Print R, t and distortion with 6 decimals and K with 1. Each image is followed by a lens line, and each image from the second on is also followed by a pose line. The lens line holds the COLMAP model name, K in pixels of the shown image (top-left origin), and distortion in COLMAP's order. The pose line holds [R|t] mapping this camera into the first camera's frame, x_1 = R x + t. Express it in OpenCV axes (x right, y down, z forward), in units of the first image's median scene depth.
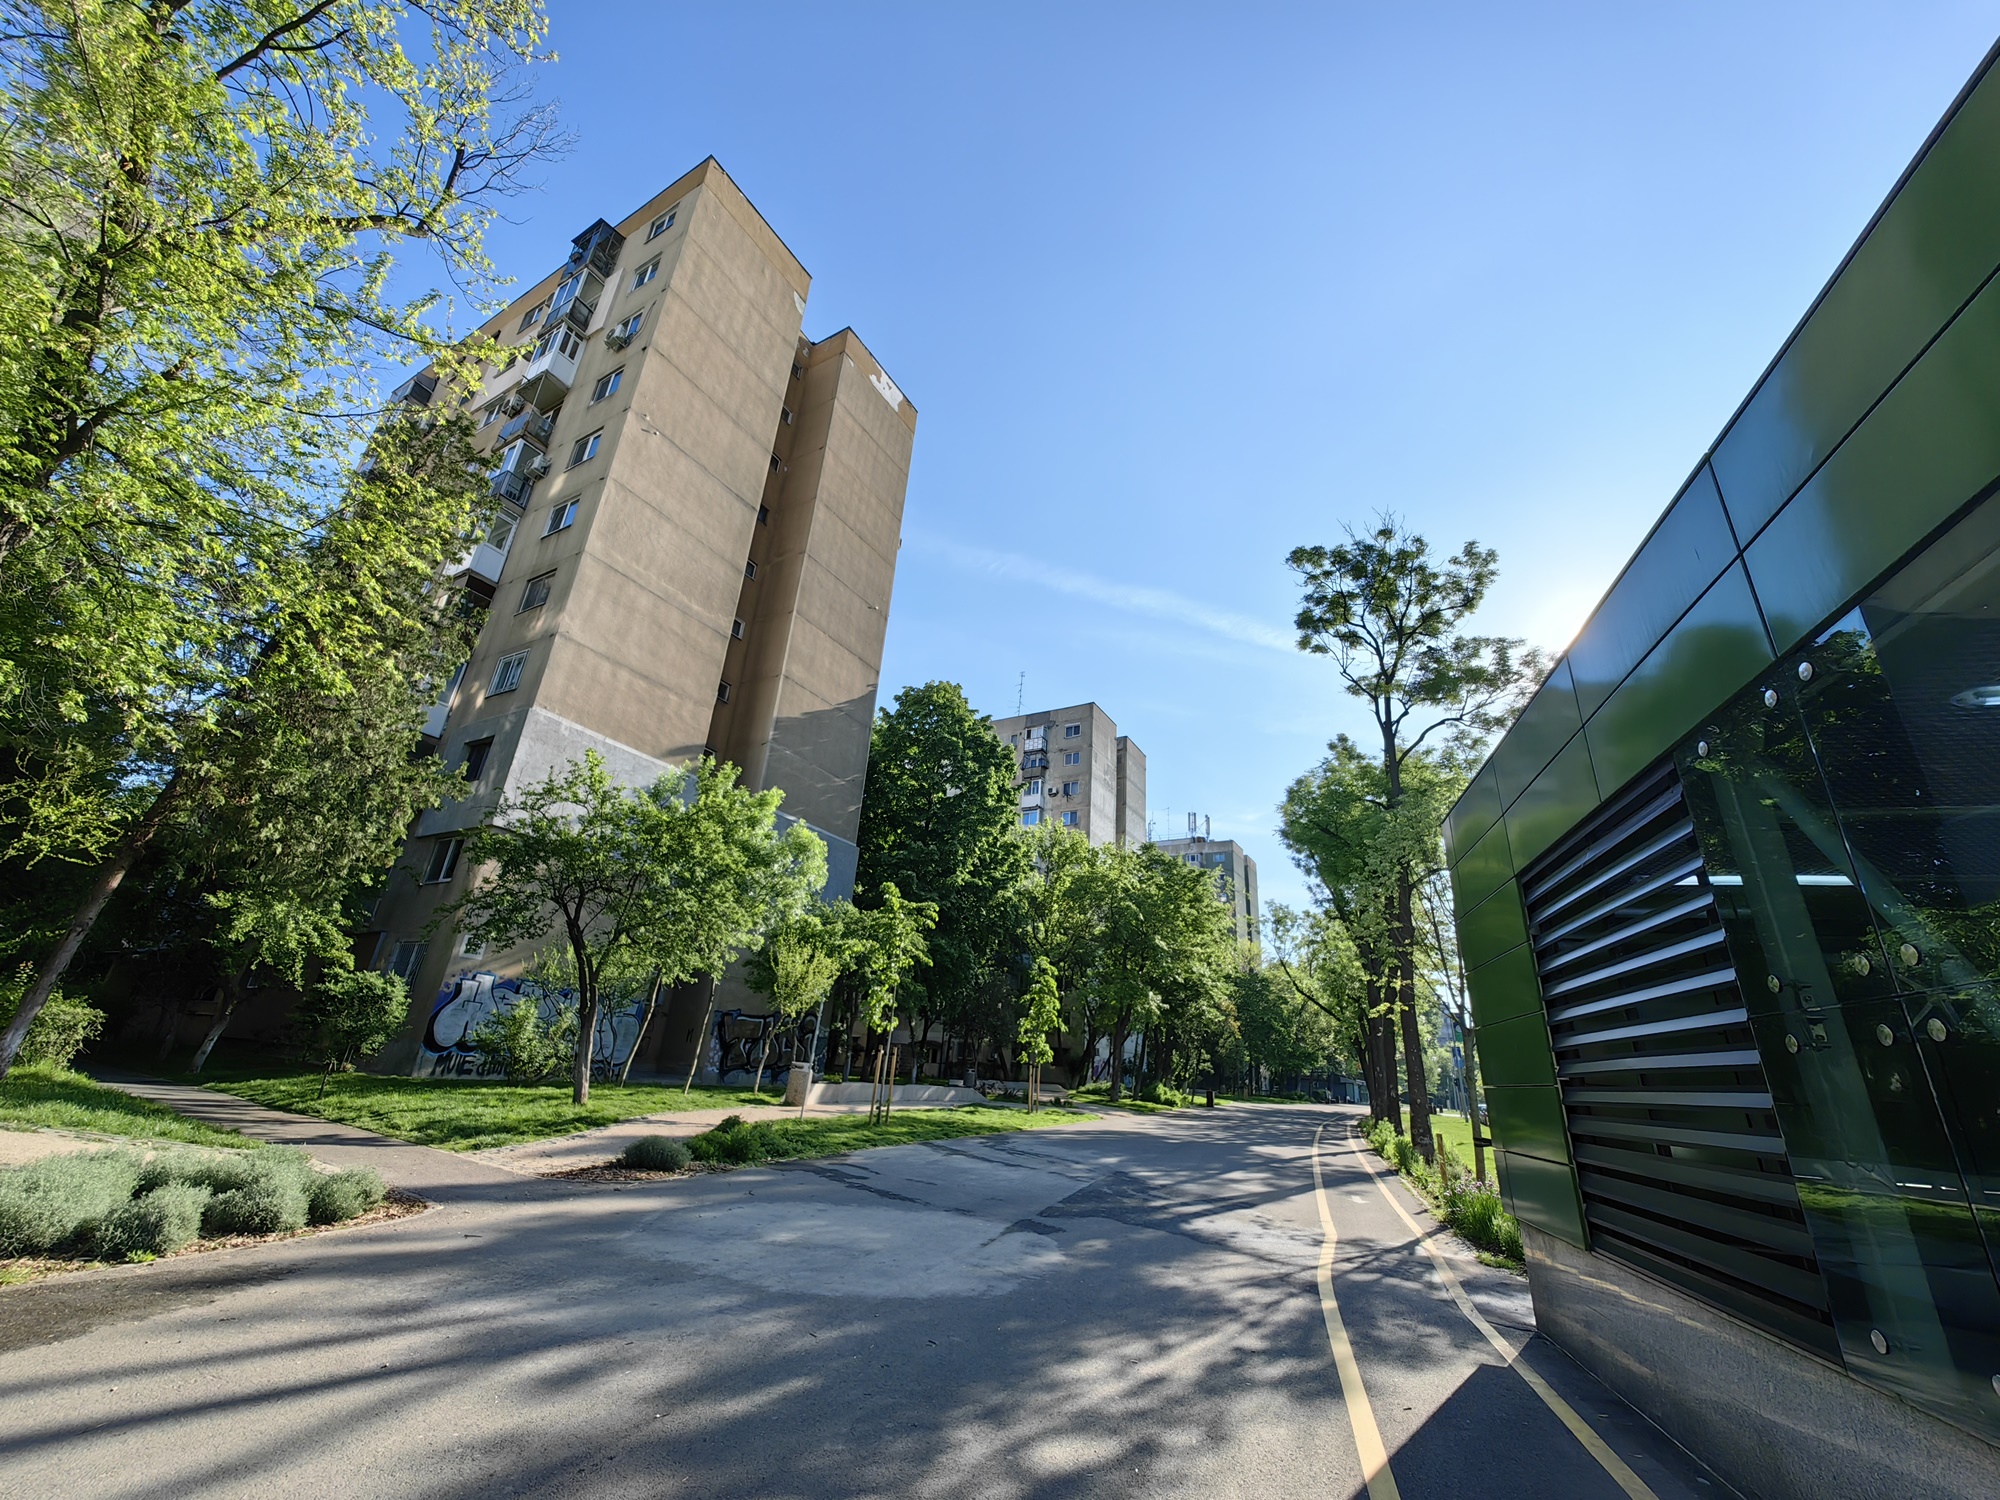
lens RADIAL K [[769.7, 0, 987.2], [0, 769.7, 759.7], [0, 0, 1]] dist [0.000683, 0.000018]
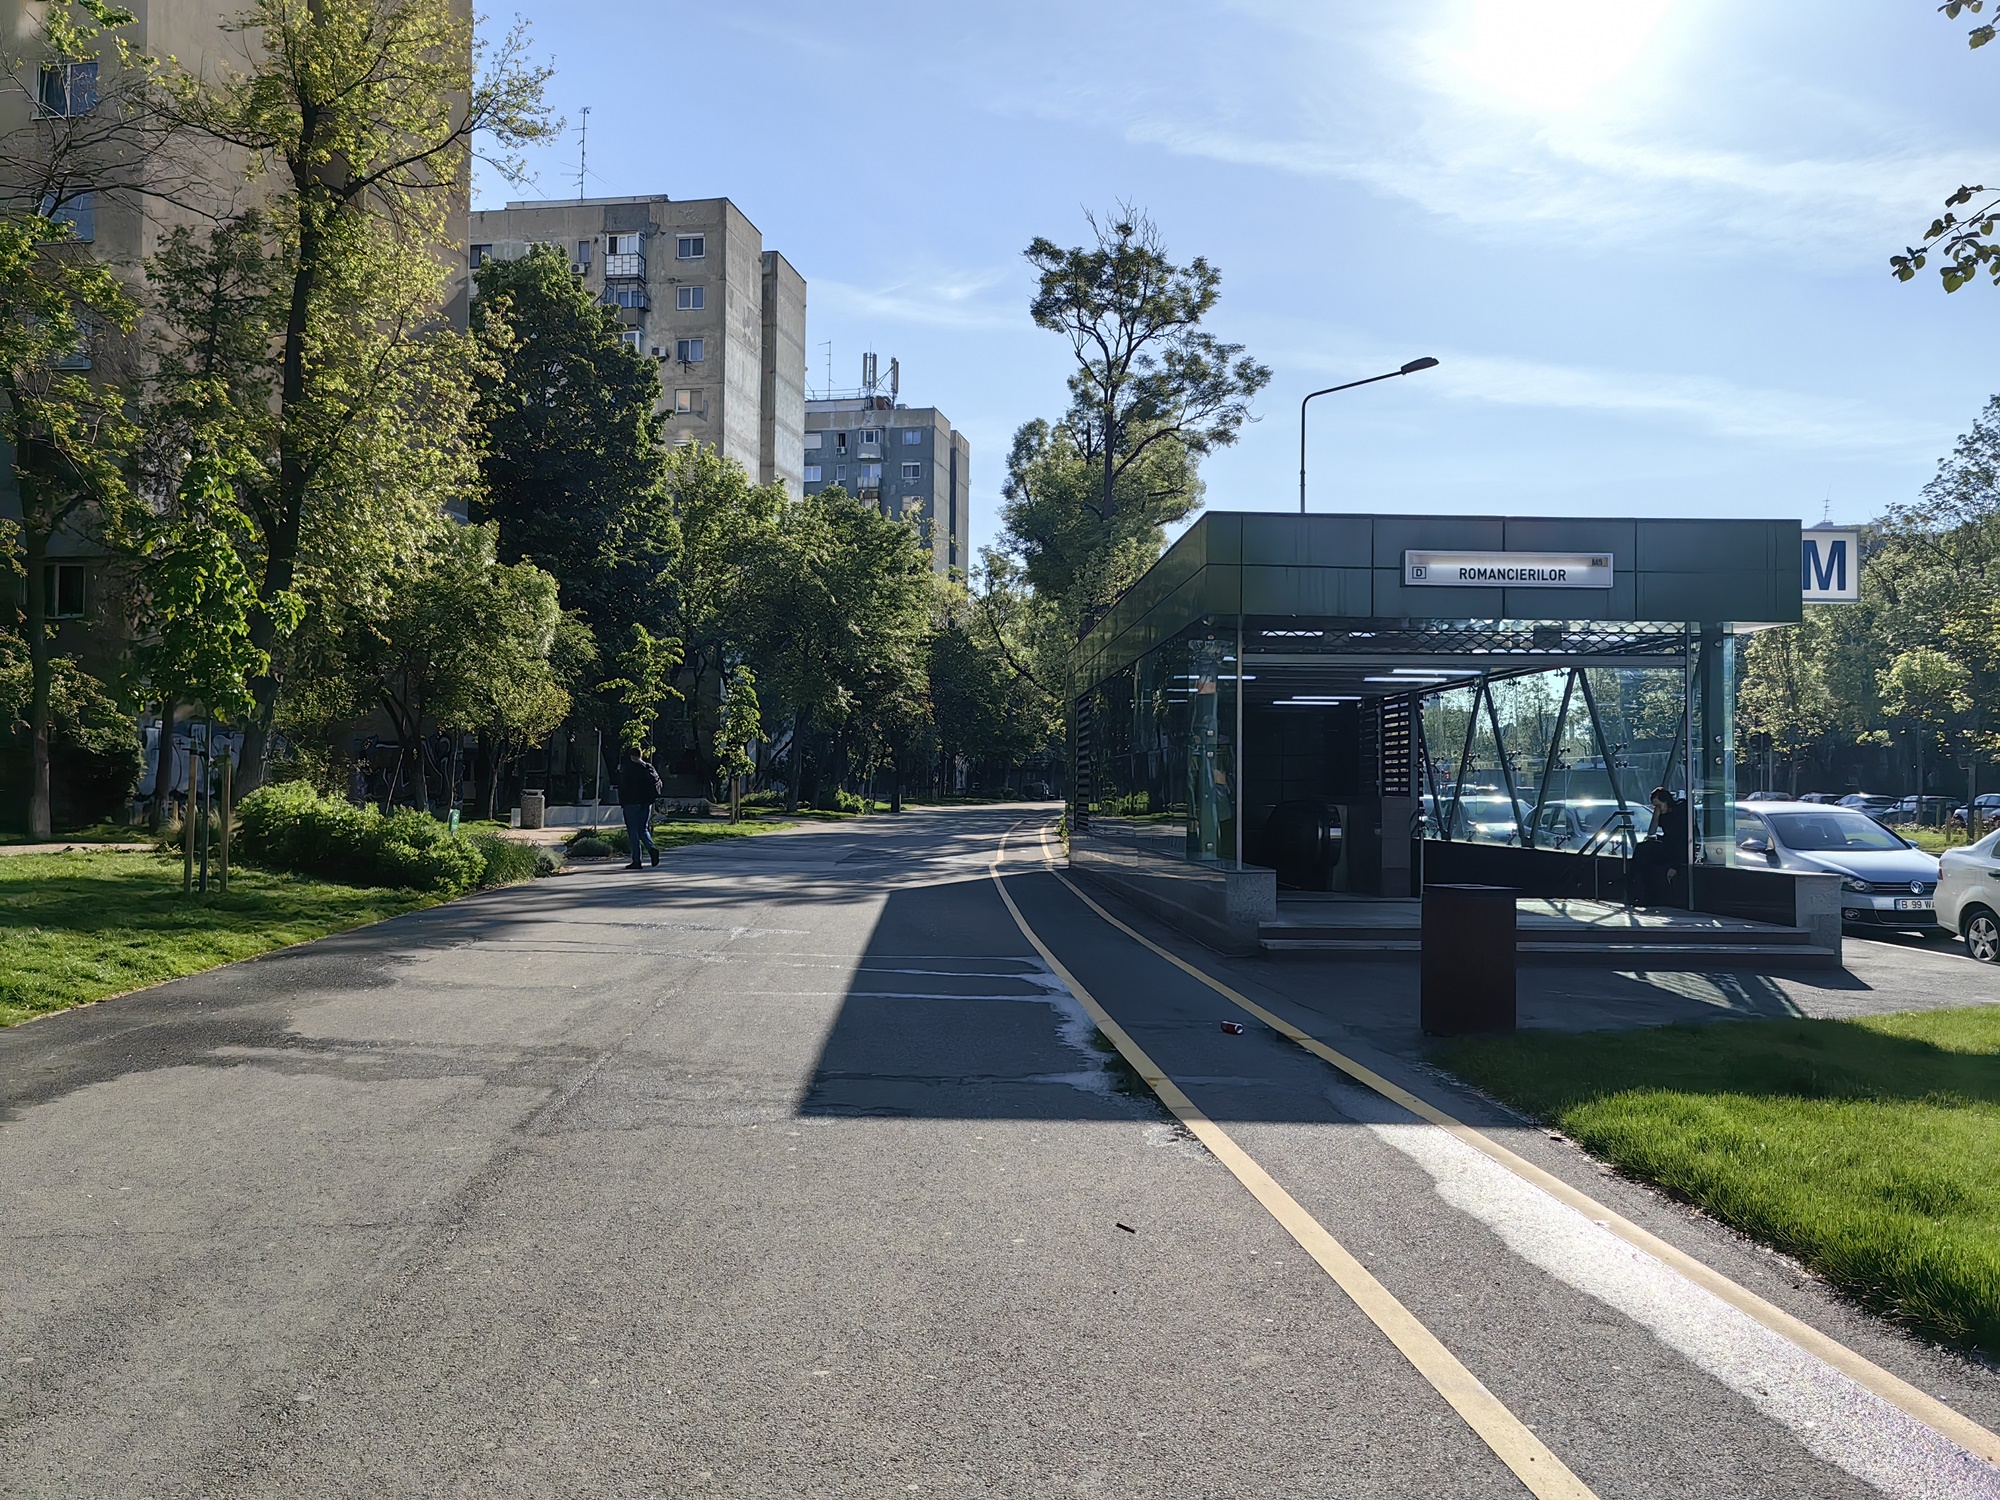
lens RADIAL K [[1547.4, 0, 1000.0], [0, 1547.4, 750.0], [0, 0, 1]] dist [0.108415, 0.000913]
pose [[0.937744, -0.054988, 0.342947, -0.117391], [-0.072653, 0.934490, 0.348496, -0.132060], [-0.339644, -0.351716, 0.872317, -0.310981]]
